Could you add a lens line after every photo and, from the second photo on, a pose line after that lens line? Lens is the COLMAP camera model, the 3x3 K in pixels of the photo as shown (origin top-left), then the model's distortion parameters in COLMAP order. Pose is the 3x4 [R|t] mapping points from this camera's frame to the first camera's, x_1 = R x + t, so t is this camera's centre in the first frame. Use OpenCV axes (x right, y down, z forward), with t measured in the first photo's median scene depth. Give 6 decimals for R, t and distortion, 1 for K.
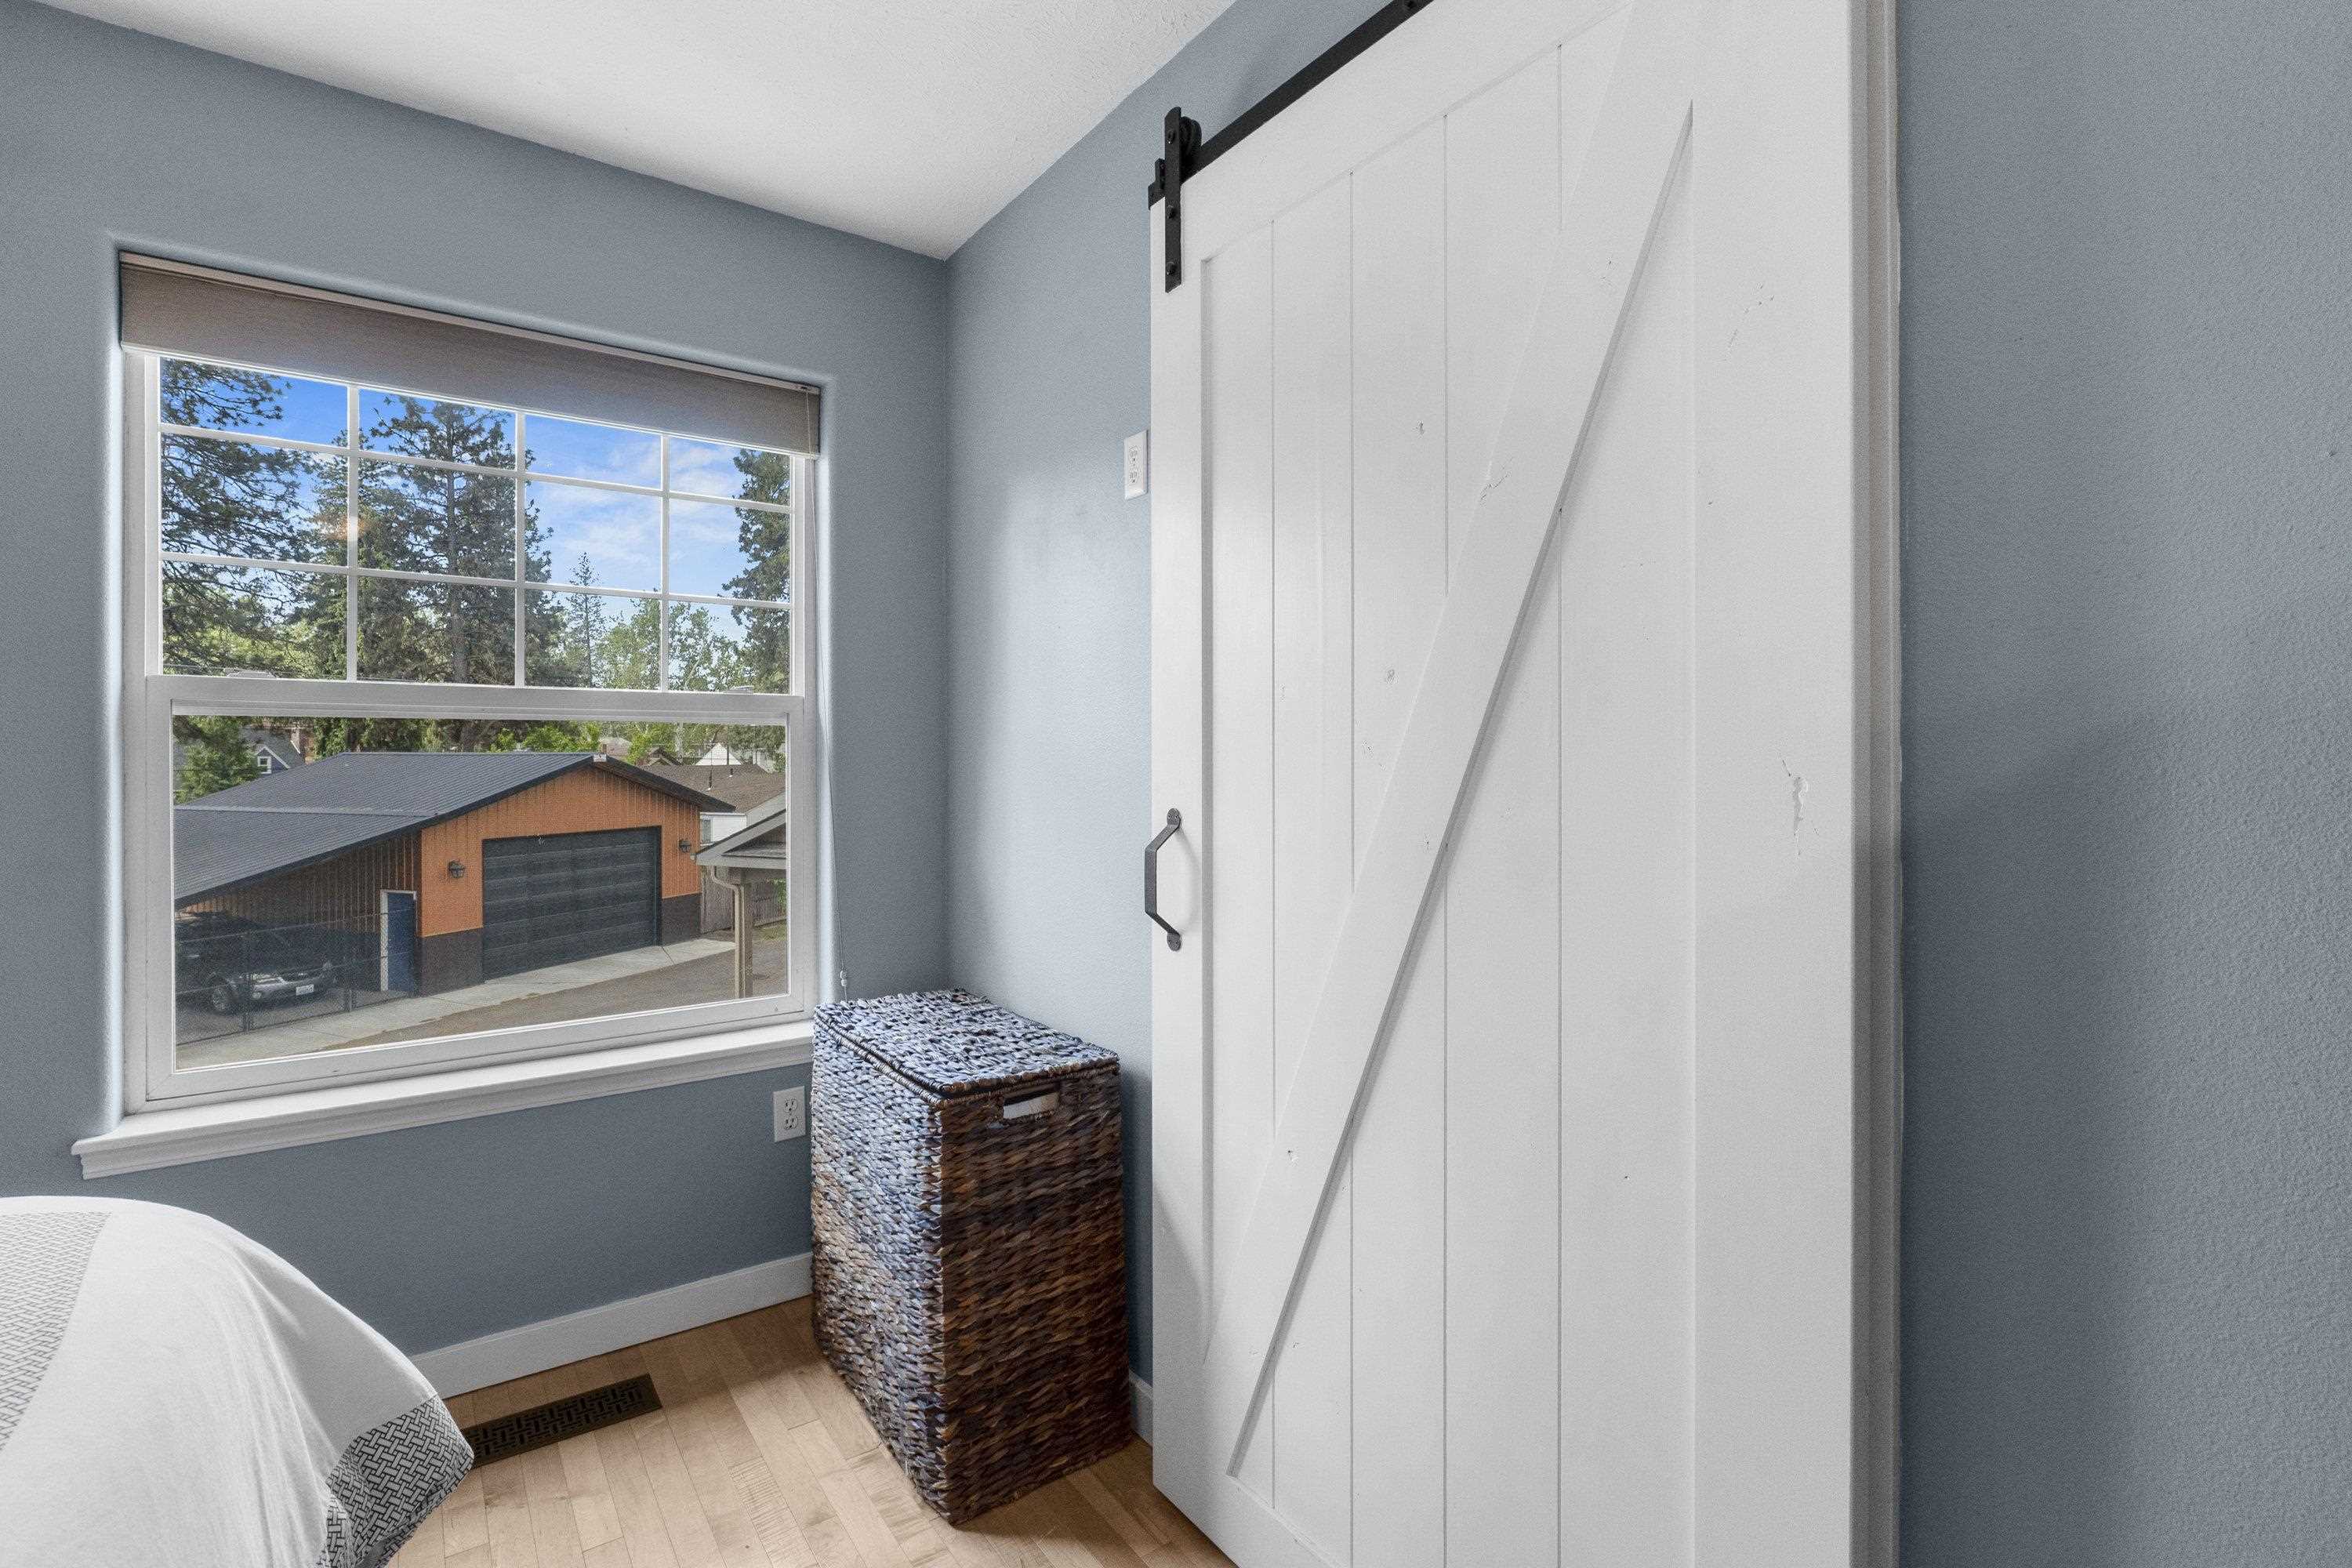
lens RADIAL K [[1058.3, 0, 1192.9], [0, 1058.3, 753.5], [0, 0, 1]] dist [-0.013207, 0.001817]
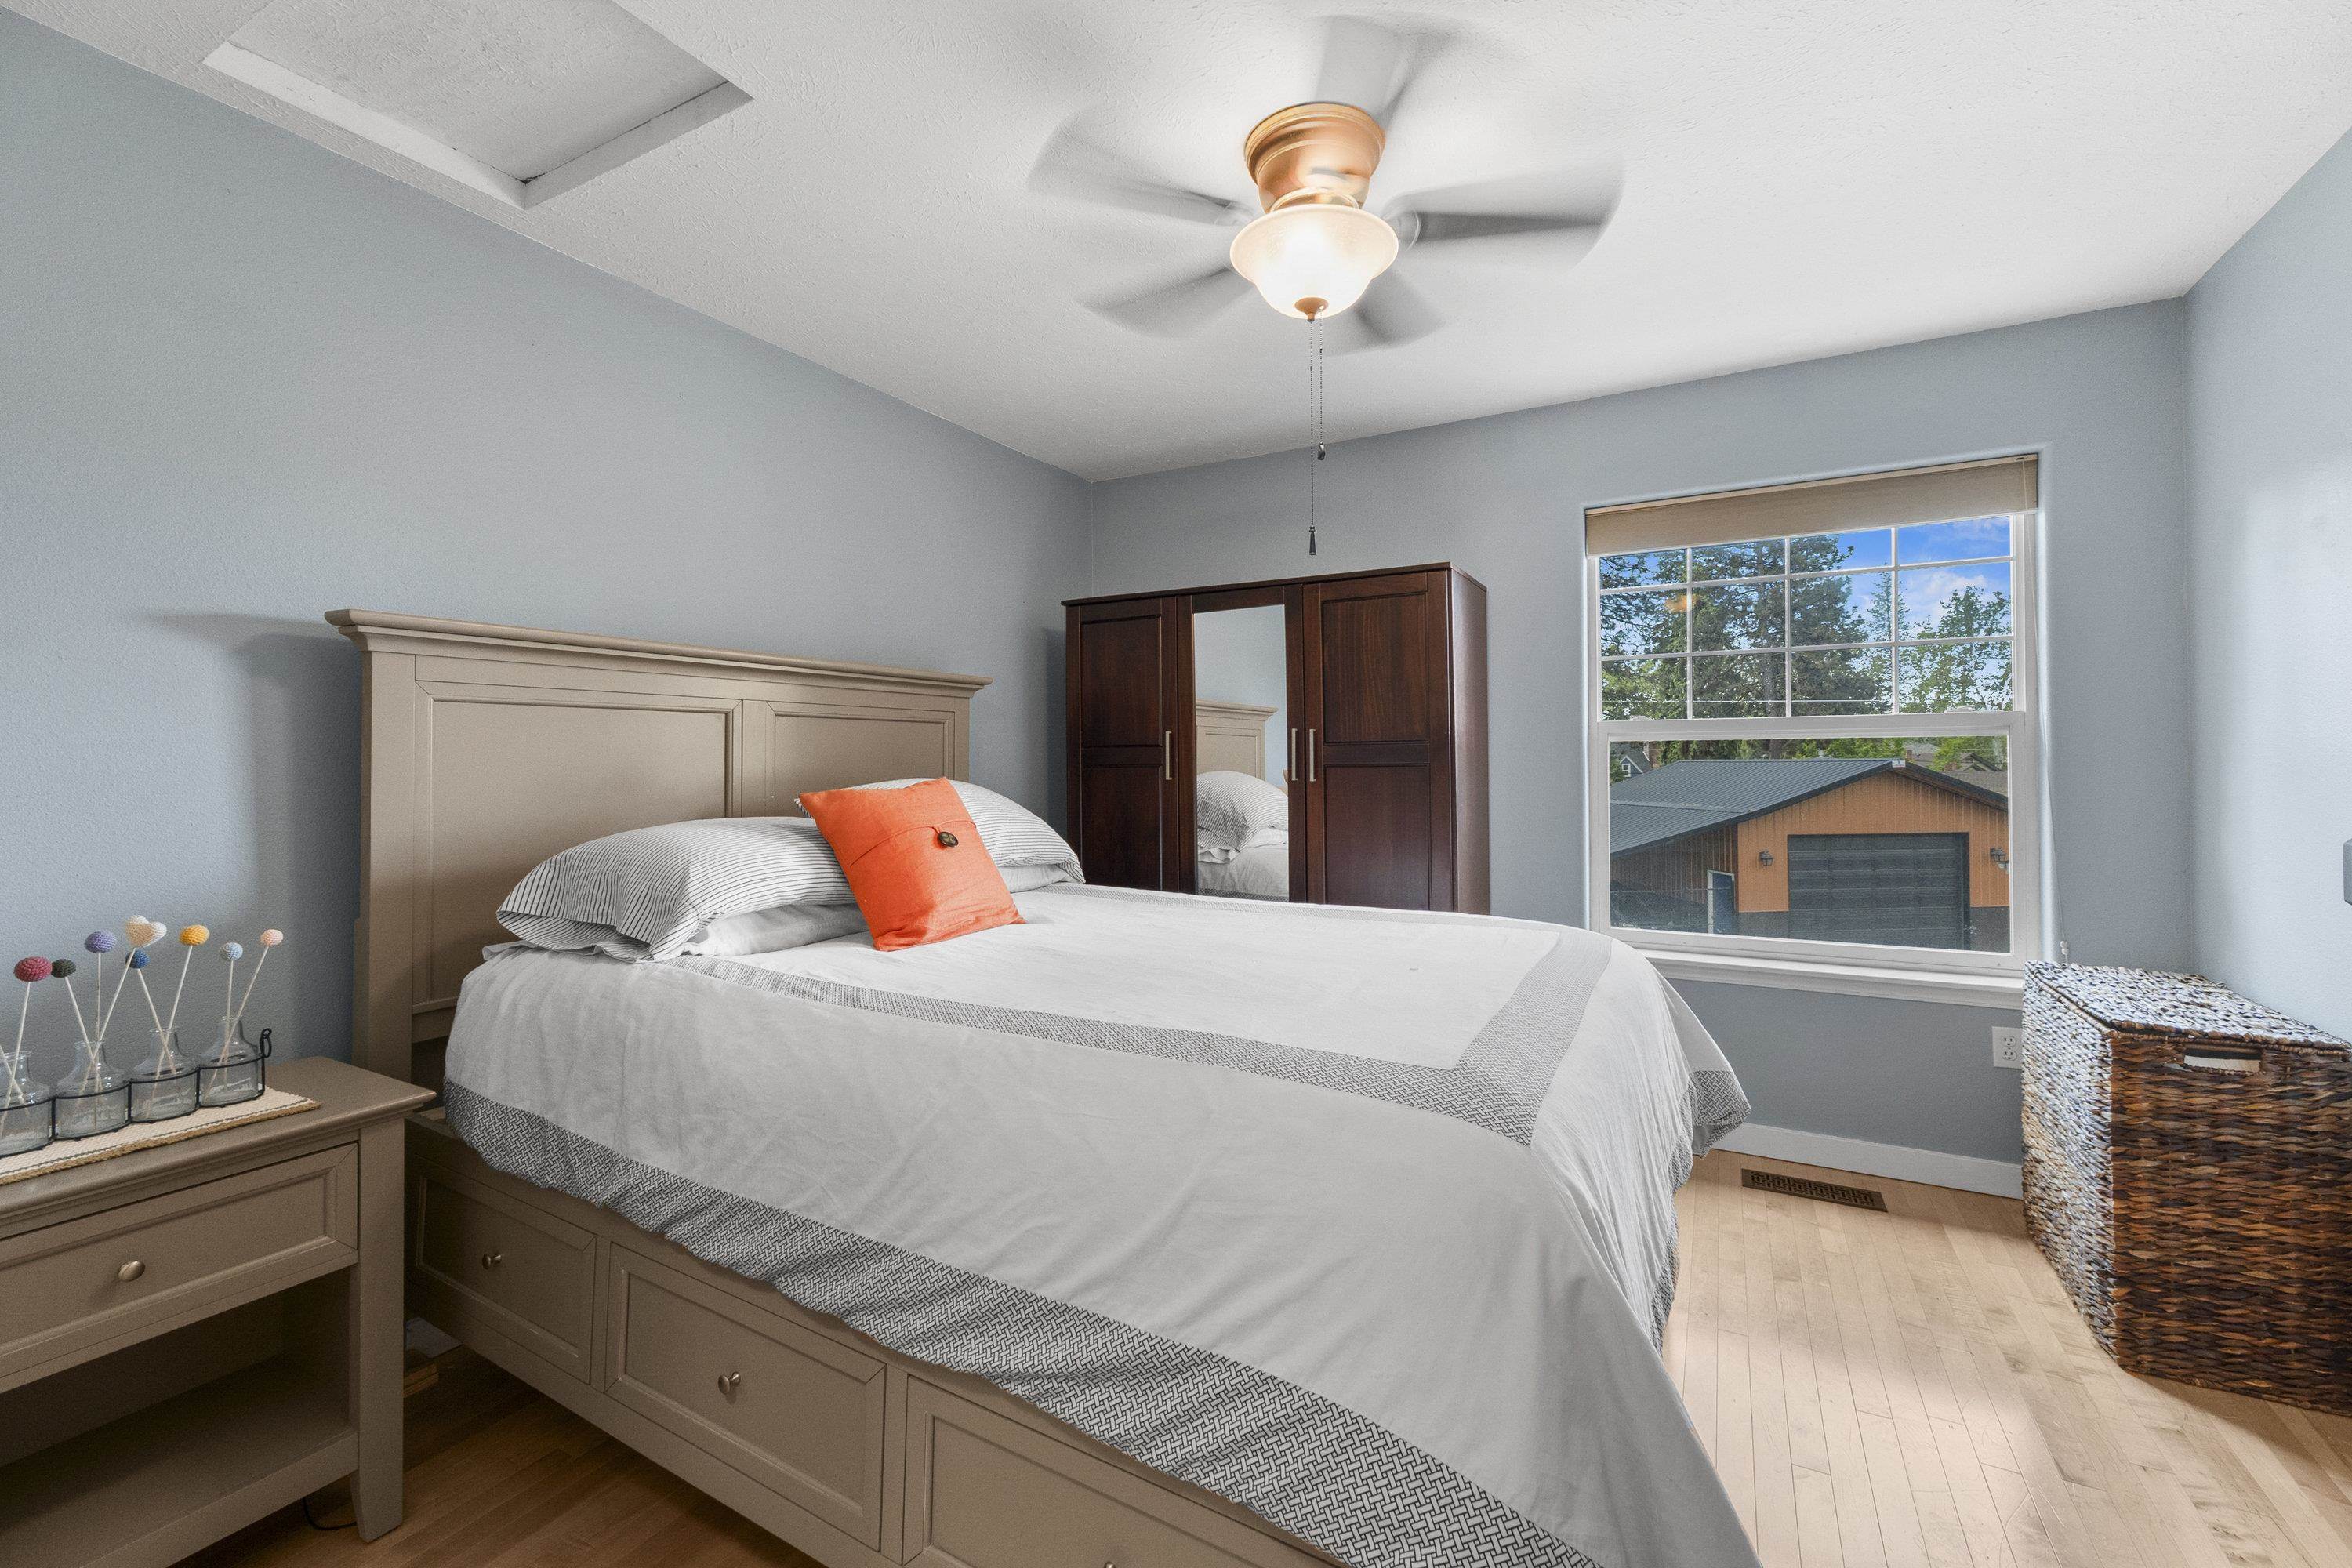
lens RADIAL K [[1005.5, 0, 1170.9], [0, 1005.5, 763.7], [0, 0, 1]] dist [0.007779, -0.000086]
pose [[0.411576, -0.005130, -0.911361, 0.330533], [0.008422, 0.999963, -0.001826, -0.000193], [0.911337, -0.006924, 0.411604, -0.429185]]
